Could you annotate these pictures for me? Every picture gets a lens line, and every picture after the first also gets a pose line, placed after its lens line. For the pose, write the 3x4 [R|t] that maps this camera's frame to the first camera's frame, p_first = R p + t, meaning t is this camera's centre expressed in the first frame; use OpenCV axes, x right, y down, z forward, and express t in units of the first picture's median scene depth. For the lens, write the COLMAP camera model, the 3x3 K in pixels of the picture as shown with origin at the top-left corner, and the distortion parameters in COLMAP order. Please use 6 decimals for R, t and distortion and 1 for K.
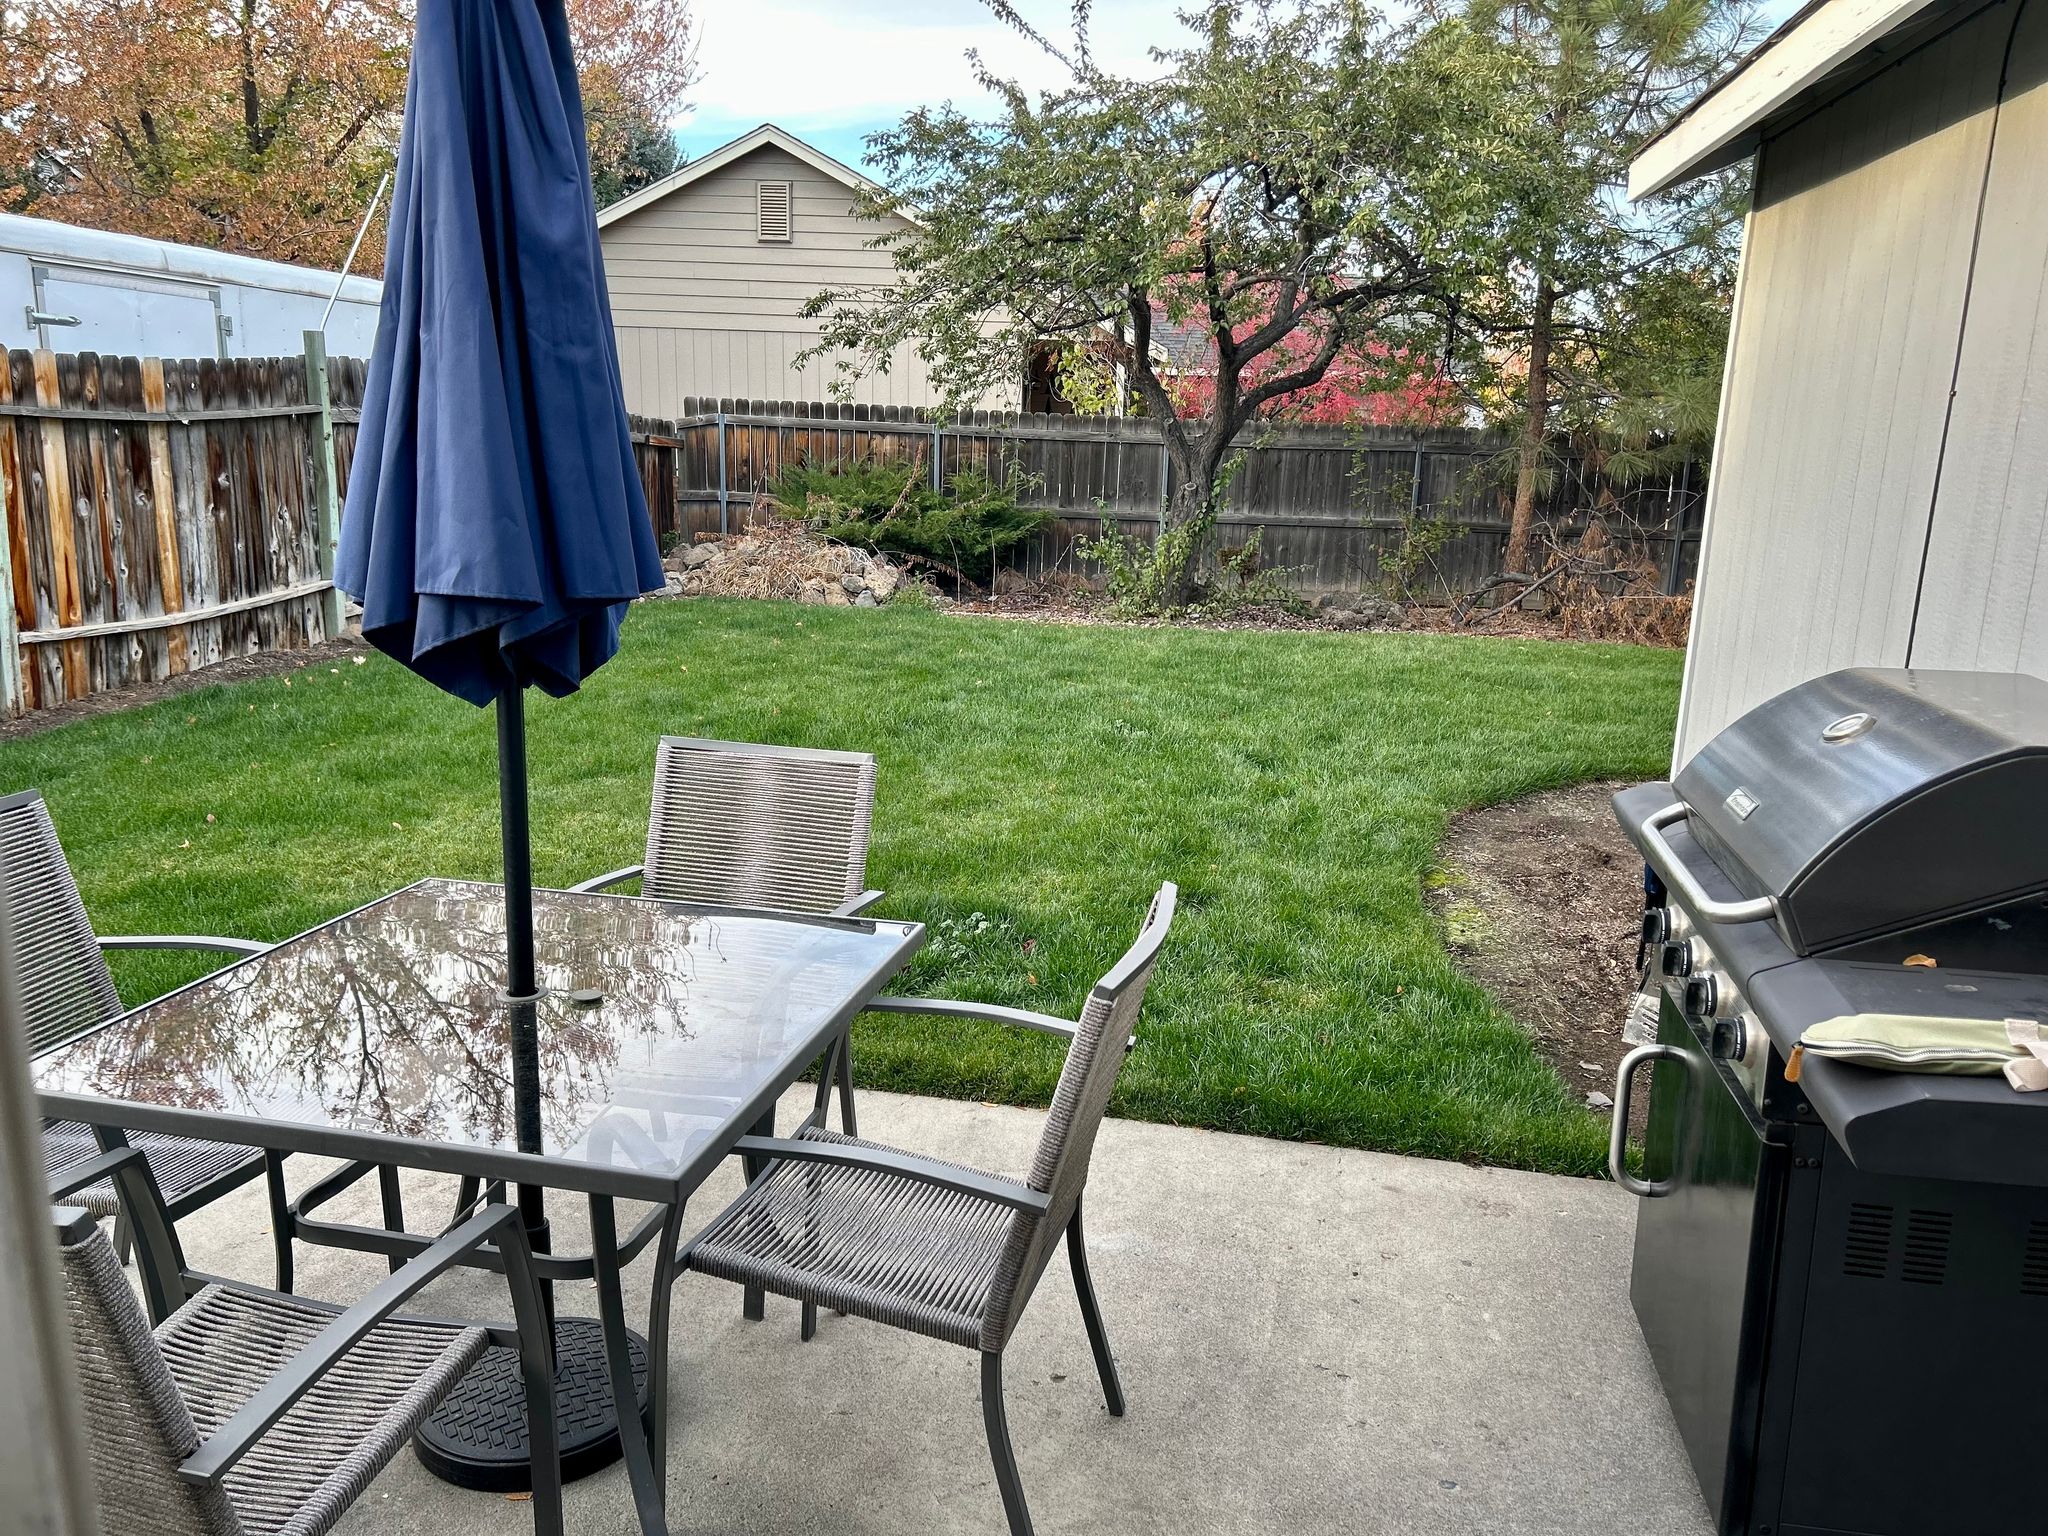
lens RADIAL K [[1534.2, 0, 1025.4], [0, 1534.2, 790.2], [0, 0, 1]] dist [0.041065, -0.049420]
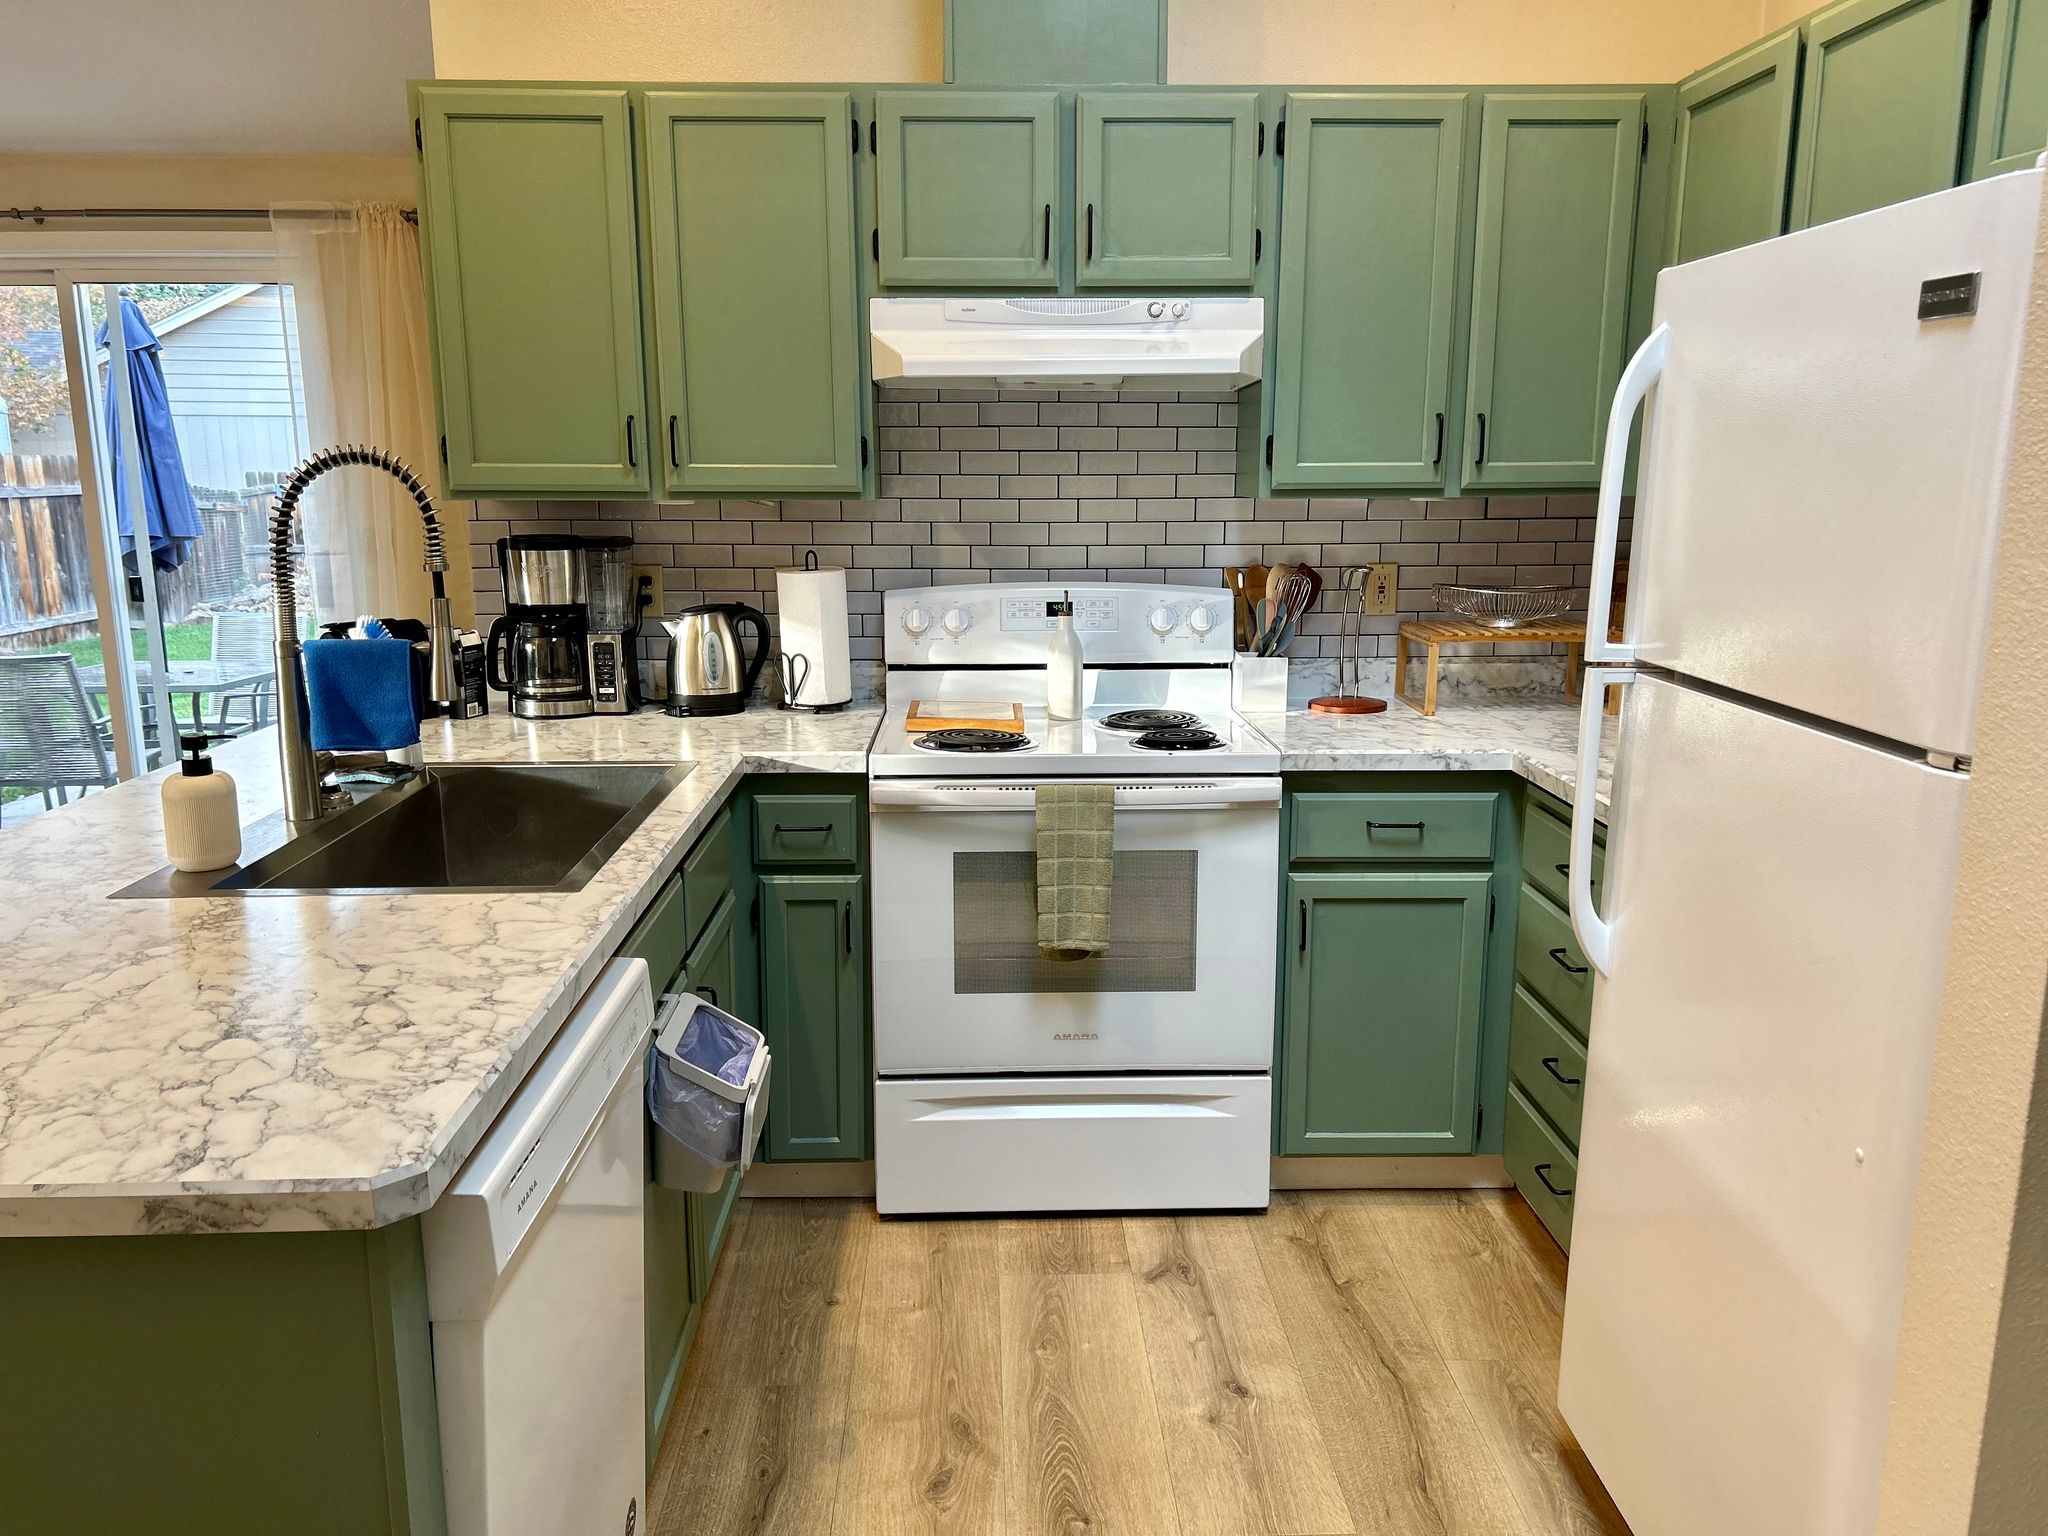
lens RADIAL K [[1534.2, 0, 1025.4], [0, 1534.2, 790.2], [0, 0, 1]] dist [0.041065, -0.049420]
pose [[0.971609, -0.079597, 0.222802, 0.150404], [0.087398, 0.995851, -0.025356, 0.143460], [-0.219859, 0.044109, 0.974534, -0.562350]]
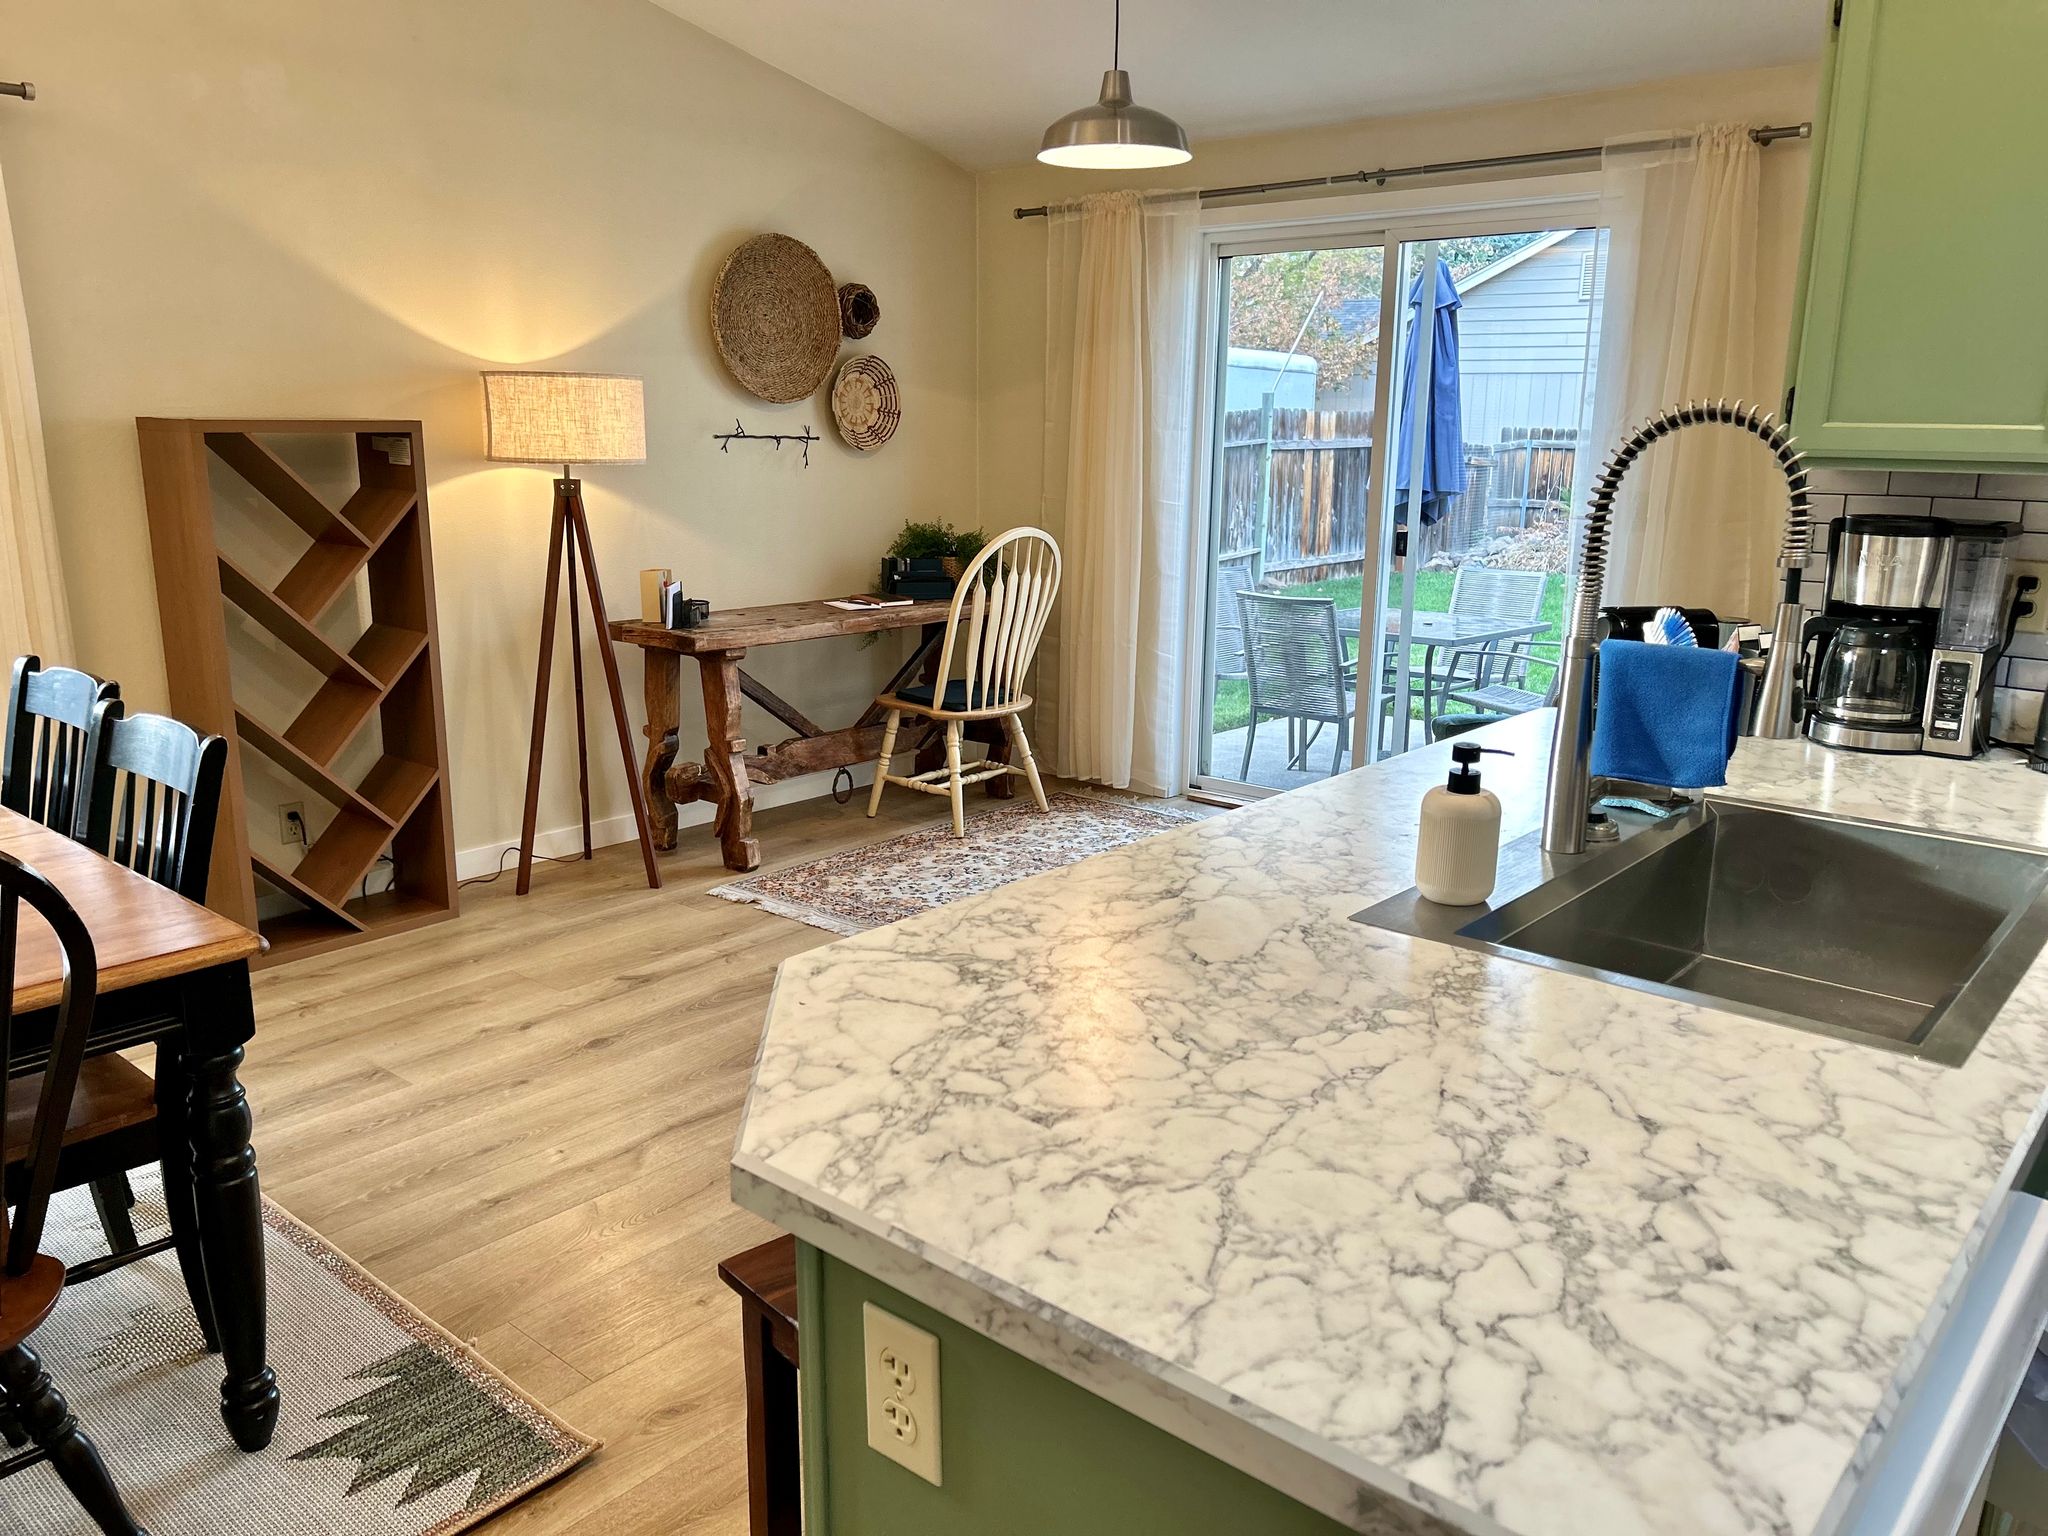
lens RADIAL K [[1534.2, 0, 1025.4], [0, 1534.2, 790.2], [0, 0, 1]] dist [0.041065, -0.049420]
pose [[0.872412, 0.093235, -0.479796, 0.128996], [-0.102419, 0.994716, 0.007069, 0.129824], [0.477920, 0.042973, 0.877351, -0.512472]]
